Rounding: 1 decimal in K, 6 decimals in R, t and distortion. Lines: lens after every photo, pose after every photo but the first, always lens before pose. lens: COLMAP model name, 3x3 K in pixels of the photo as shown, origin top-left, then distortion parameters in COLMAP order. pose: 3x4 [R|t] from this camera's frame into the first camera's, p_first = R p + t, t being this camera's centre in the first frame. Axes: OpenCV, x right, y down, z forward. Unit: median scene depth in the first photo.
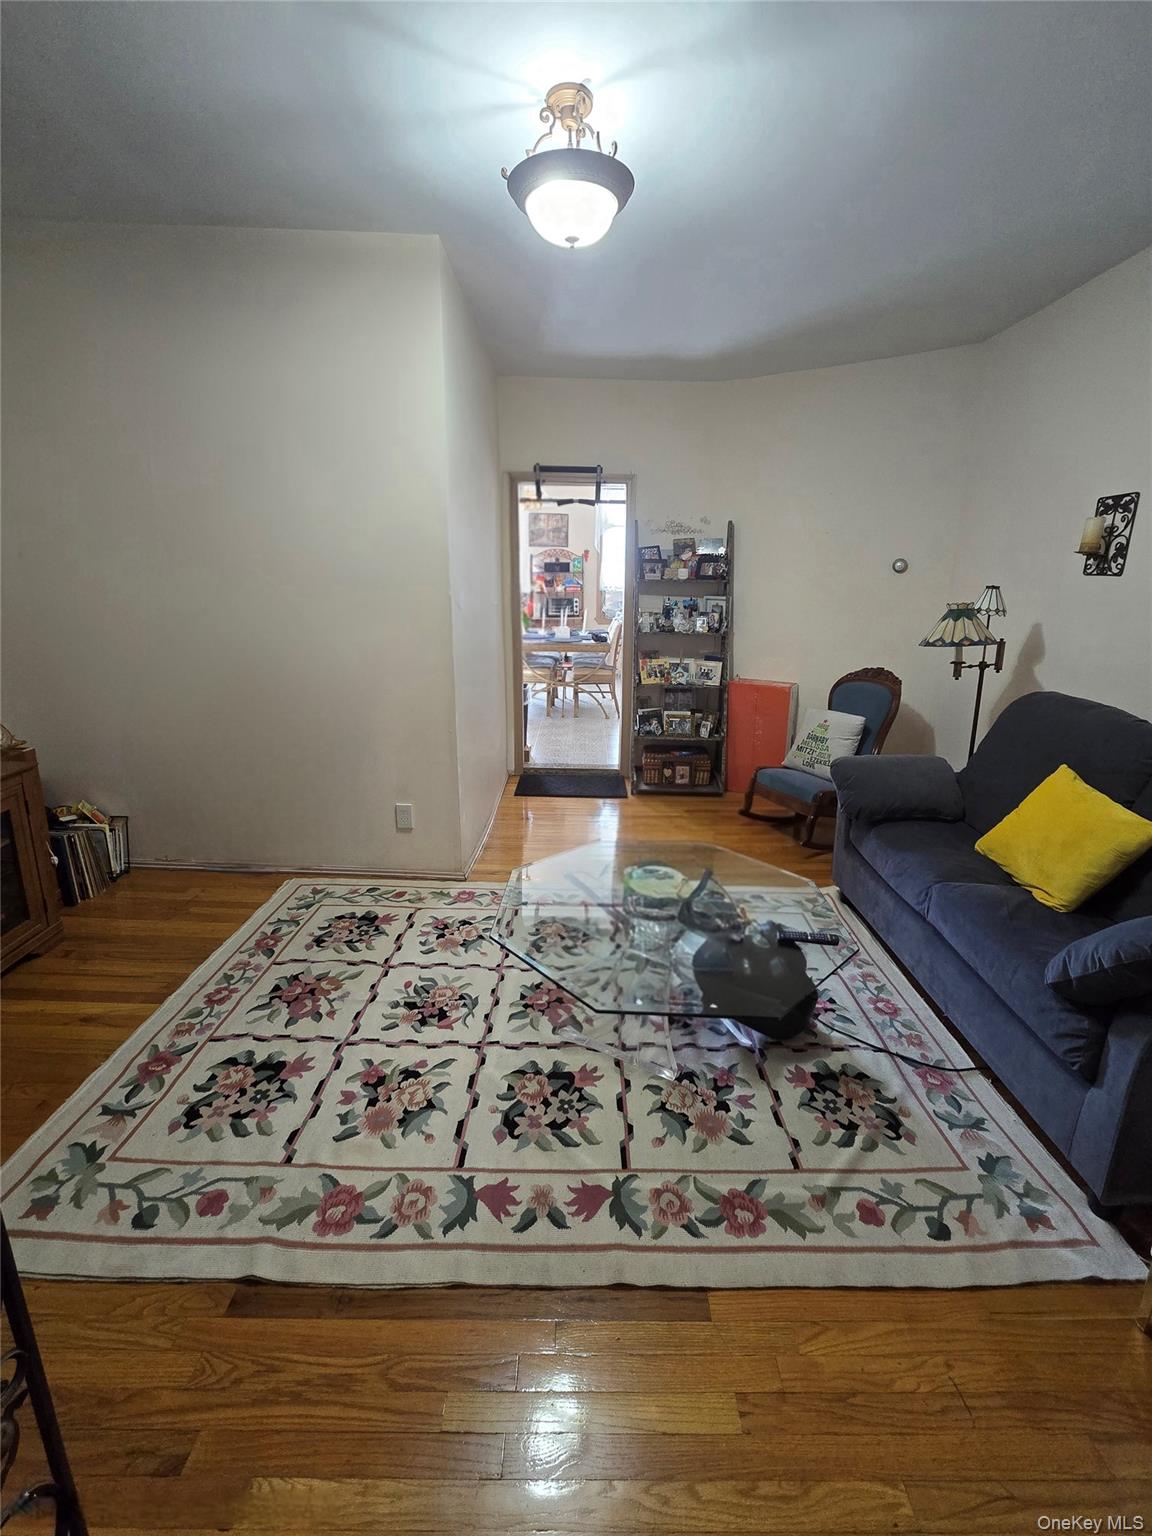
lens RADIAL K [[617.5, 0, 581.7], [0, 617.5, 762.1], [0, 0, 1]] dist [-0.001334, -0.003136]
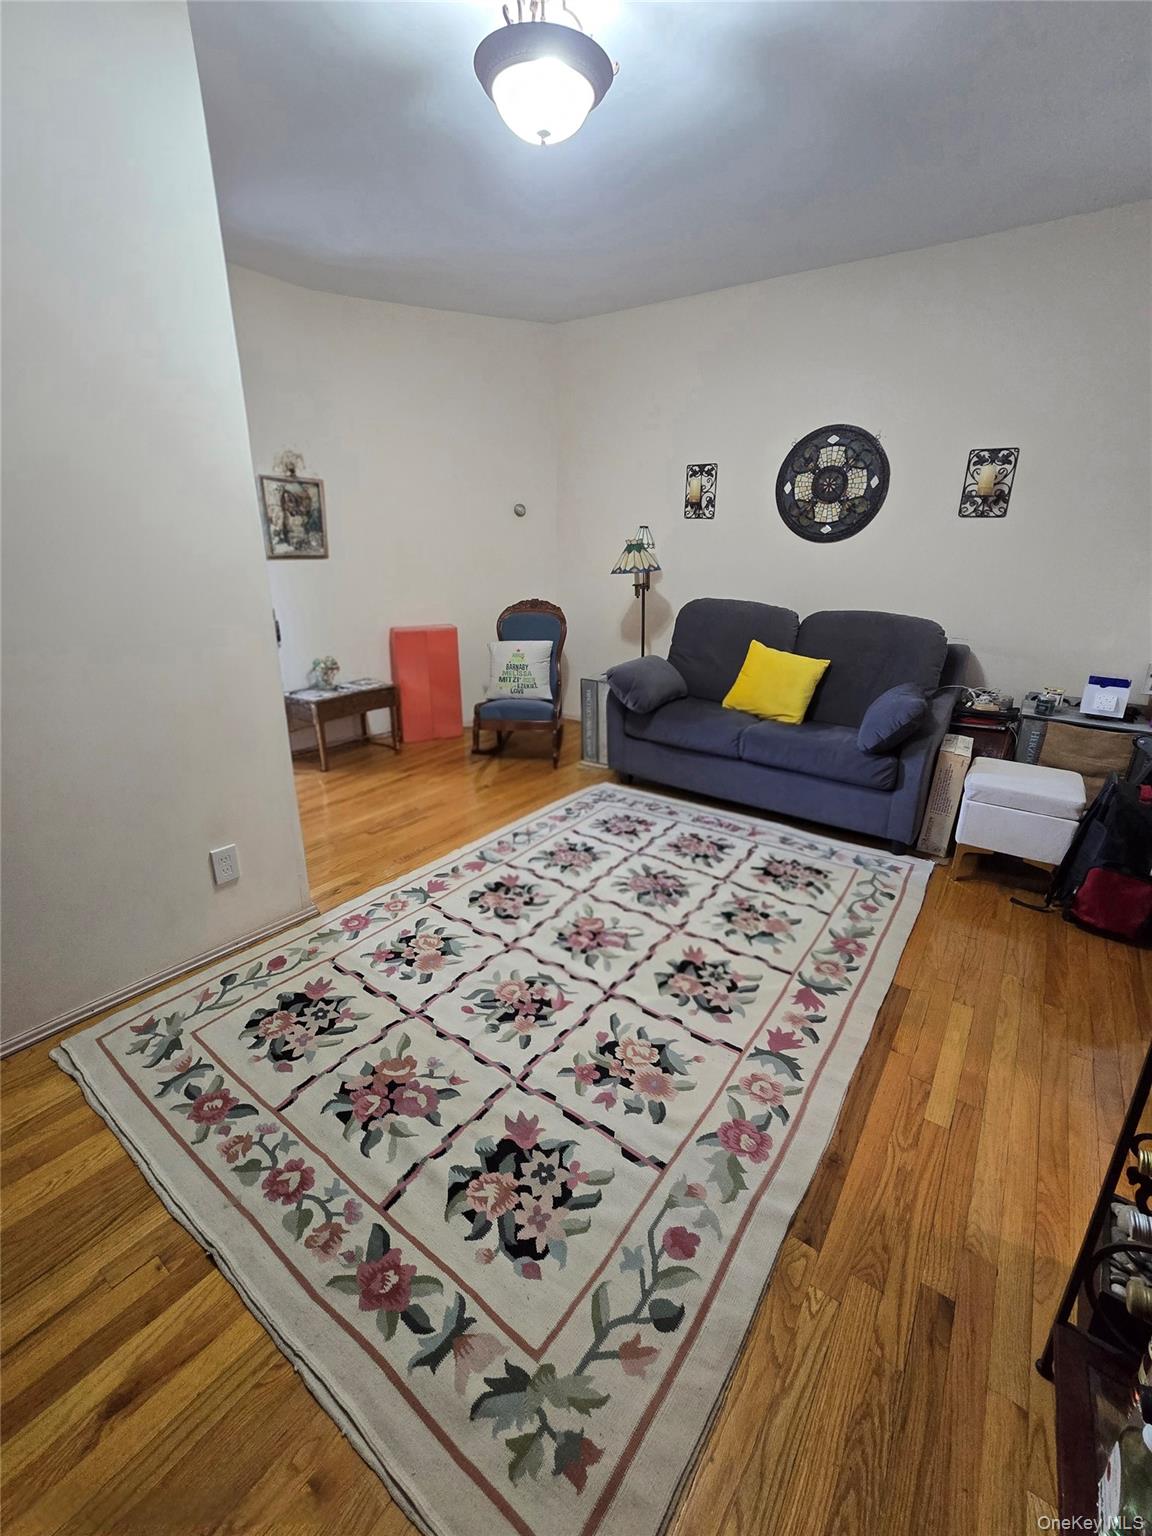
lens RADIAL K [[629.1, 0, 576.0], [0, 629.1, 768.0], [0, 0, 1]] dist [-0.012688, -0.000372]
pose [[0.593282, -0.282685, 0.753728, -0.932807], [0.226985, 0.957067, 0.180280, -0.088930], [-0.772330, 0.064128, 0.631976, 0.417342]]
